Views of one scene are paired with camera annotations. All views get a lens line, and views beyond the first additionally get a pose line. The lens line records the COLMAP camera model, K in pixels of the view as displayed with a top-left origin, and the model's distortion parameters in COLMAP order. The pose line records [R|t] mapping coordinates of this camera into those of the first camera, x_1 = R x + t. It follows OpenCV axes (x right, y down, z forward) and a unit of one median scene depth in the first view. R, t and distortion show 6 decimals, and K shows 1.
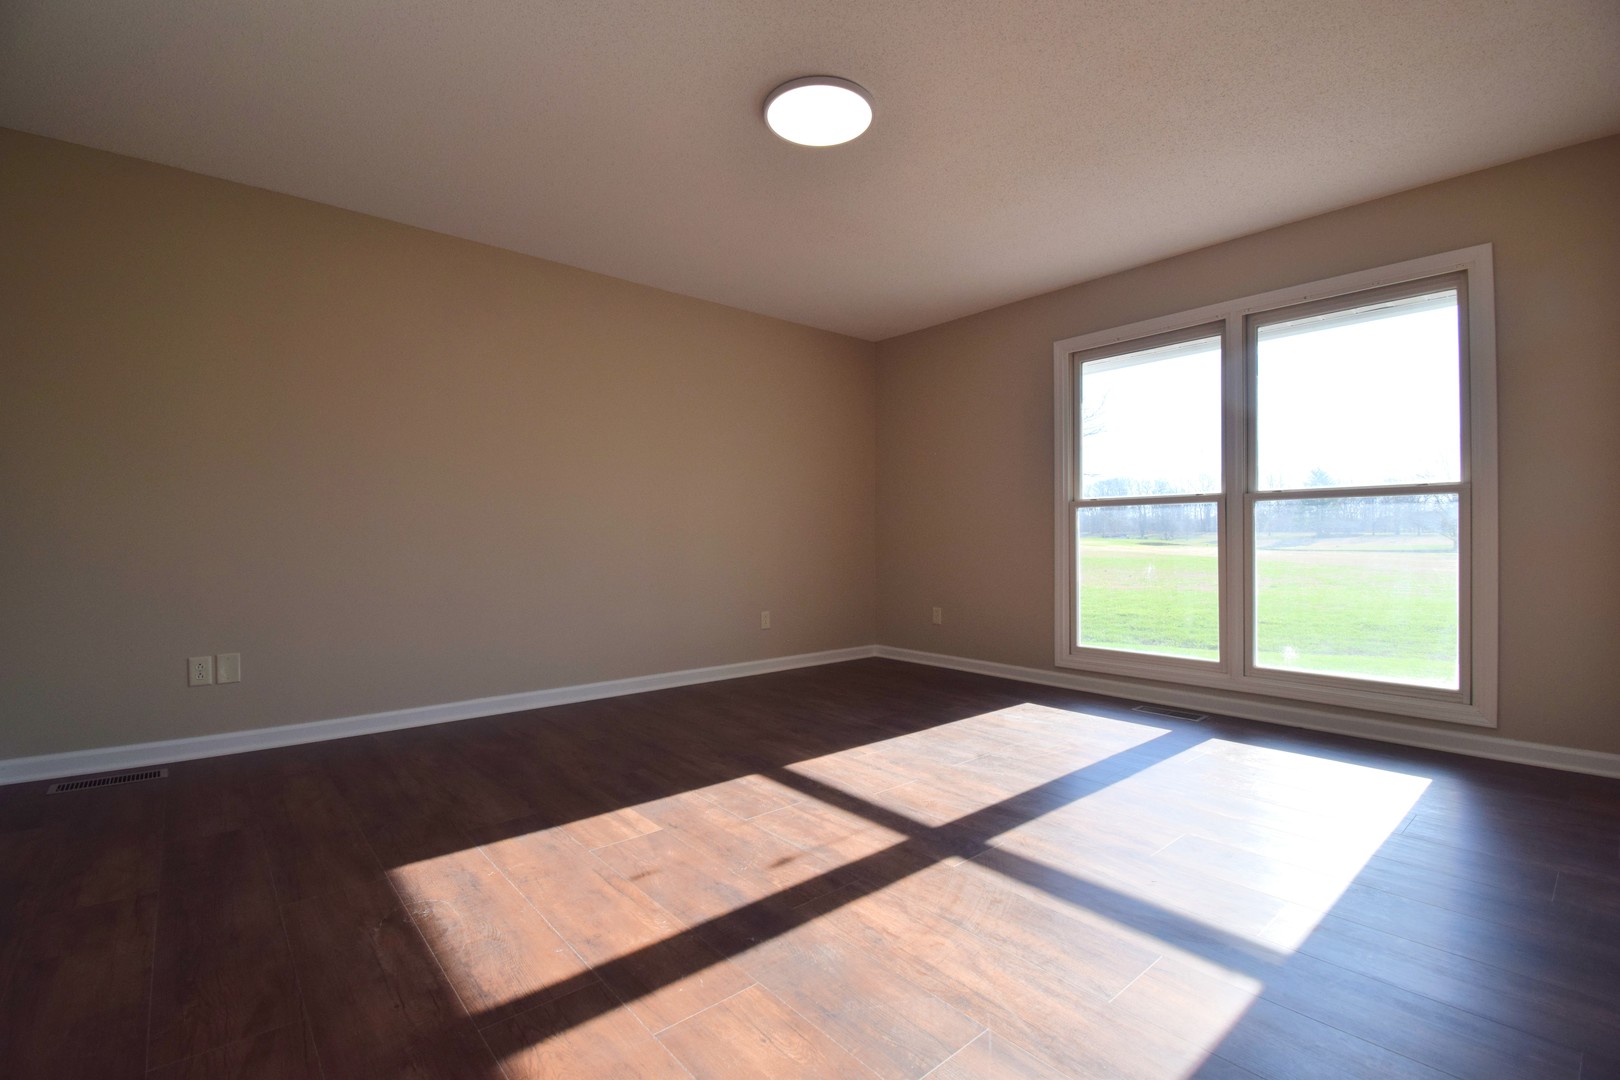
lens RADIAL K [[717.7, 0, 815.5], [0, 717.7, 543.7], [0, 0, 1]] dist [0.001170, -0.009331]
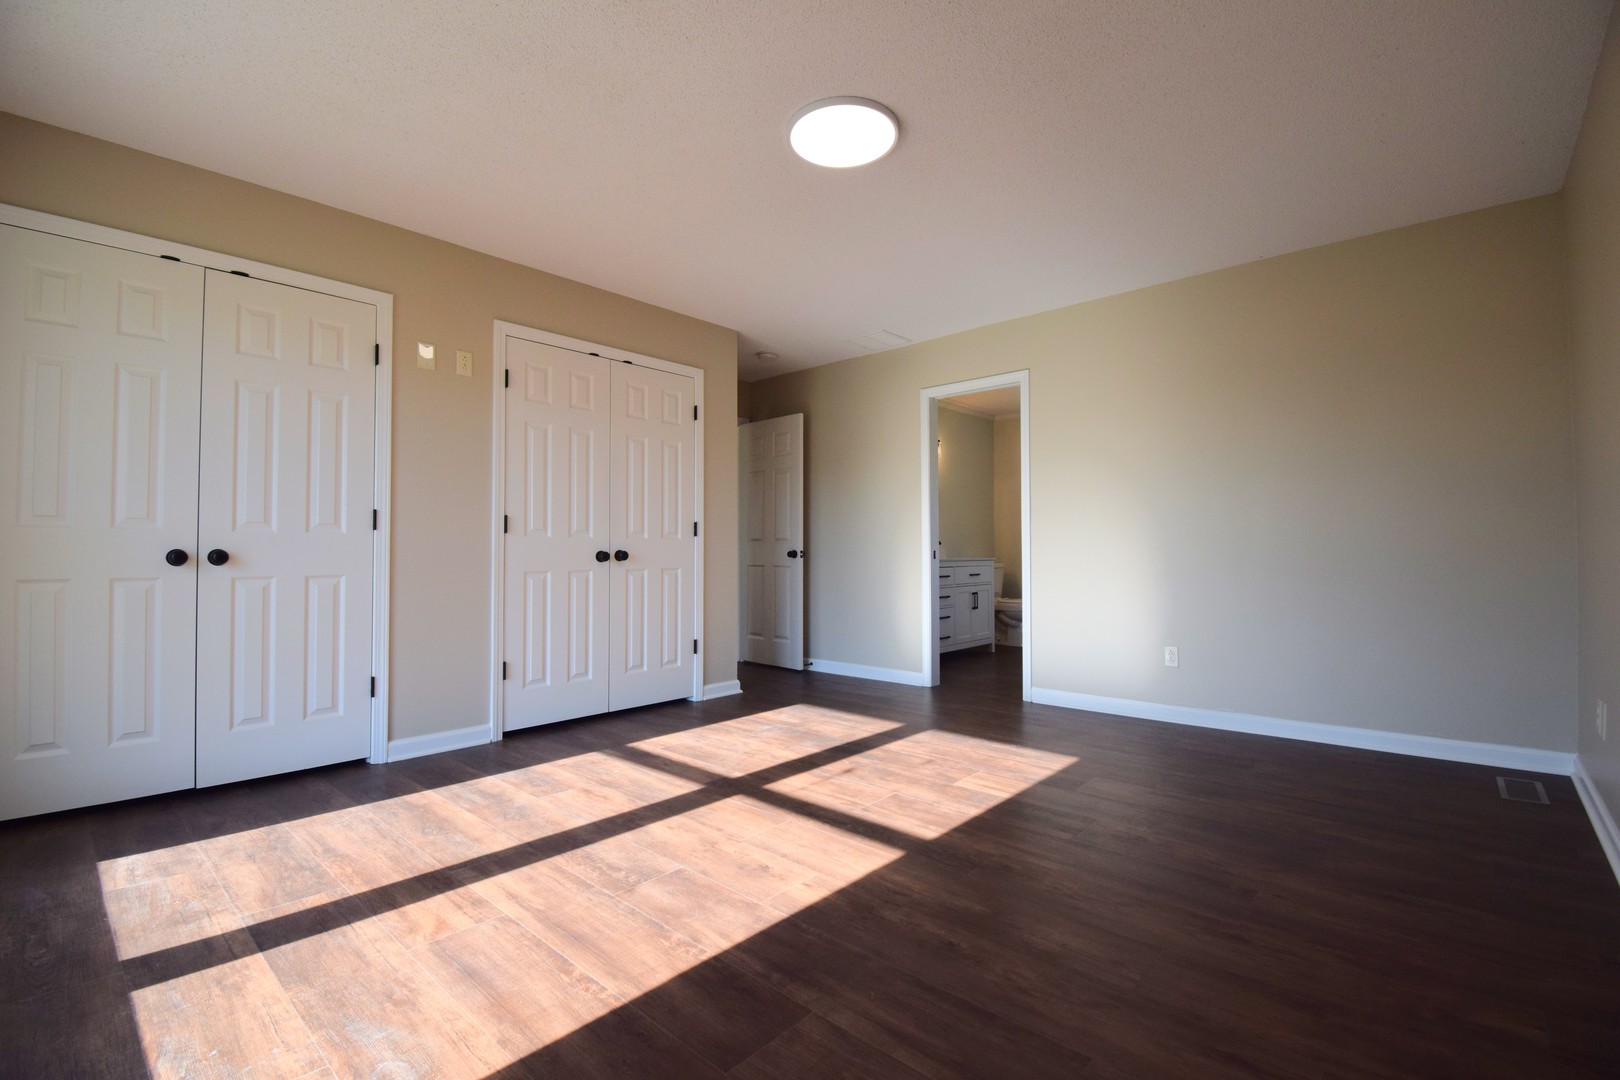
lens RADIAL K [[717.7, 0, 814.6], [0, 717.7, 540.5], [0, 0, 1]] dist [0.001170, -0.009331]
pose [[-0.992443, 0.002400, -0.122687, 0.191176], [0.003714, 0.999938, -0.010484, -0.026715], [0.122654, -0.010860, -0.992390, 2.259539]]
